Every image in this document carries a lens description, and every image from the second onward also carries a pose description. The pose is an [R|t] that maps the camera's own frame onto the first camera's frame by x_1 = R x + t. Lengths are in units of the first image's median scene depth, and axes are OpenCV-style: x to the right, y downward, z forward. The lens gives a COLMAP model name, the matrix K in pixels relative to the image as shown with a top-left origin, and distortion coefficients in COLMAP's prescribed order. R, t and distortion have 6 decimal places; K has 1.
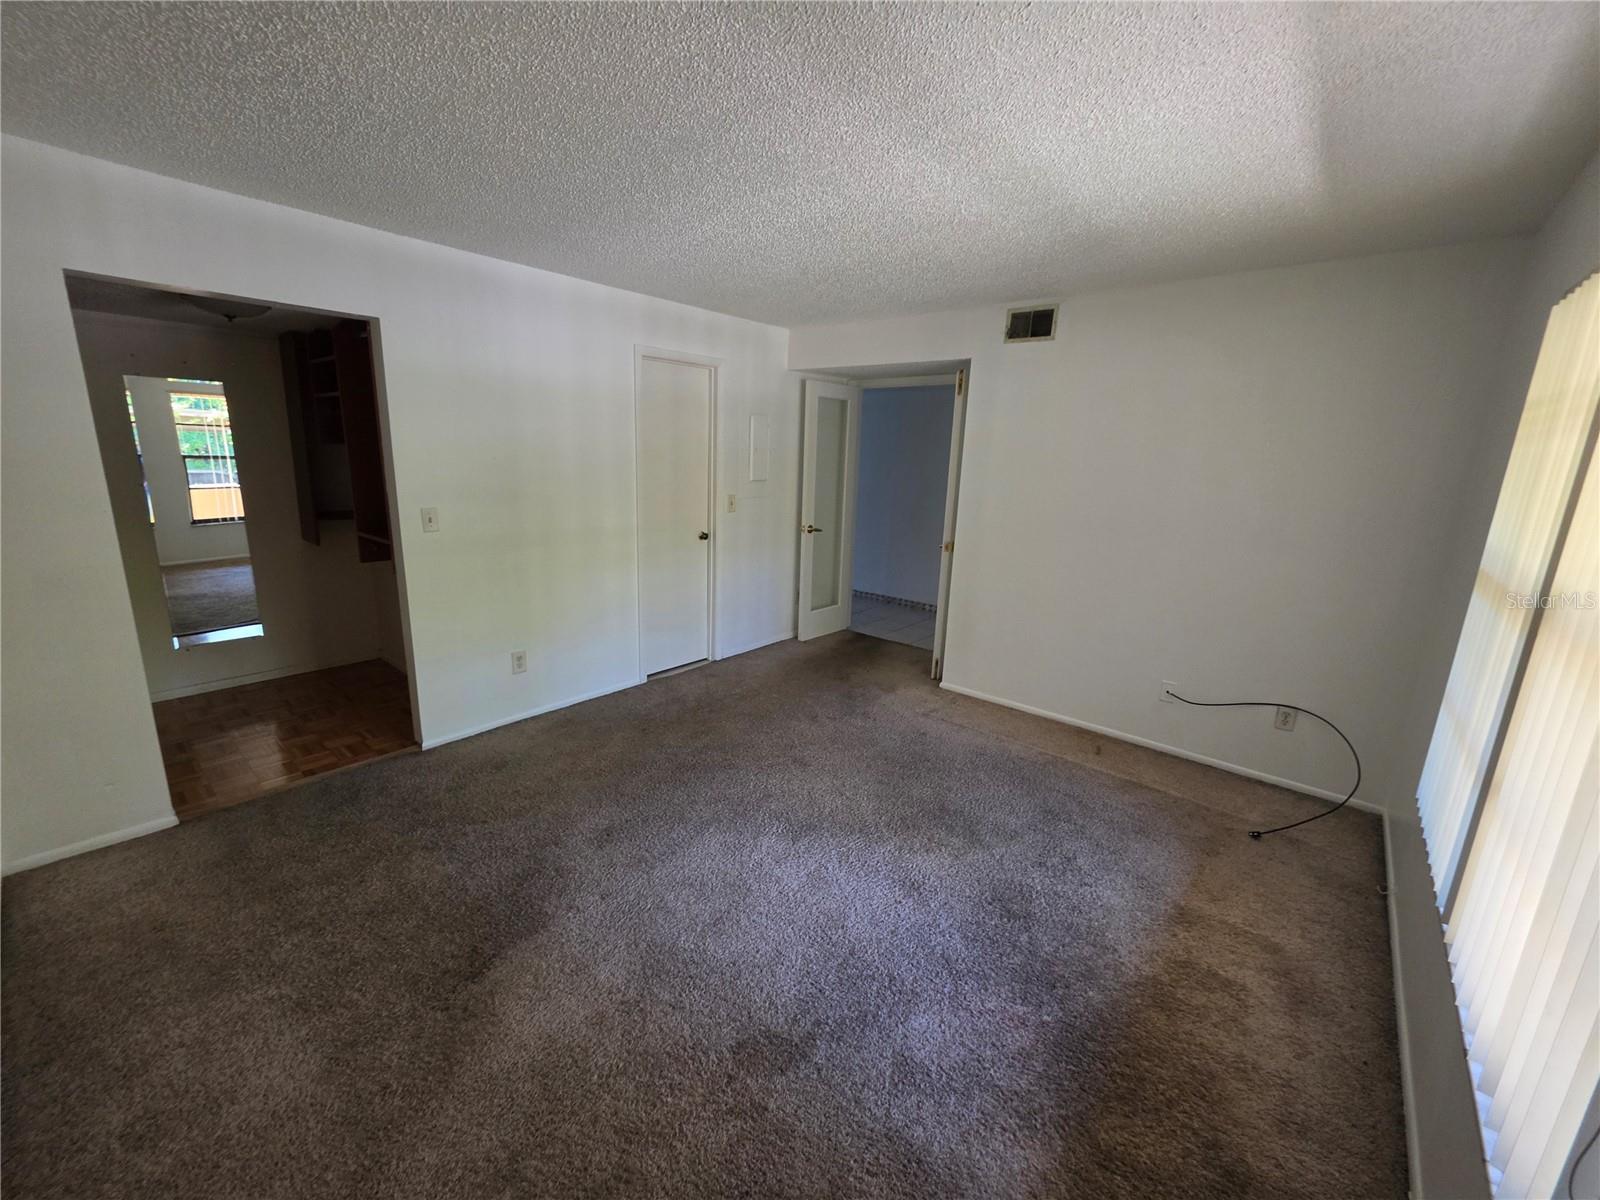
lens RADIAL K [[644.4, 0, 797.1], [0, 644.4, 599.6], [0, 0, 1]] dist [0.002849, 0.000331]
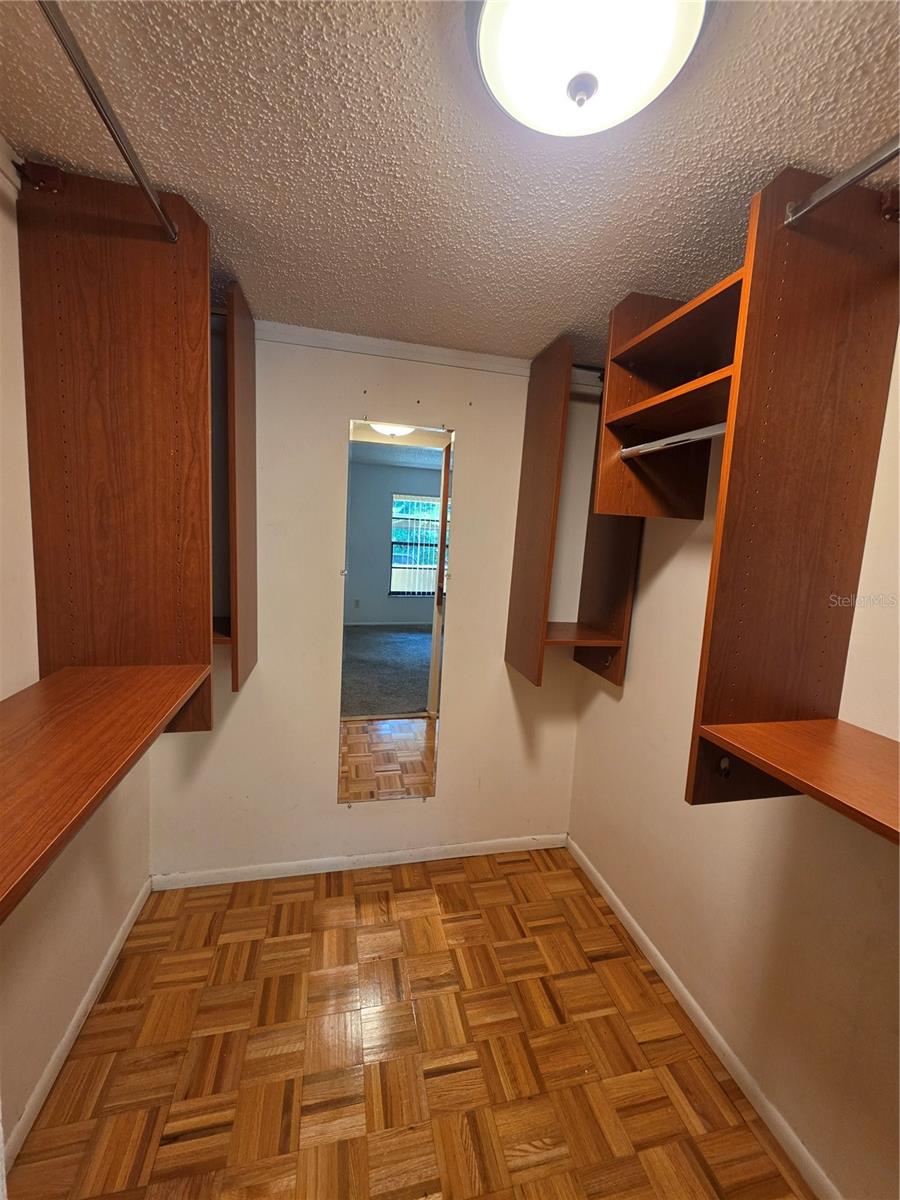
lens RADIAL K [[483.3, 0, 450.0], [0, 483.3, 598.4], [0, 0, 1]] dist [0.002849, 0.000331]
pose [[0.808017, 0.081151, -0.583544, -0.279341], [-0.146296, 0.987083, -0.065302, -0.065141], [0.570707, 0.138136, 0.809452, 0.295026]]
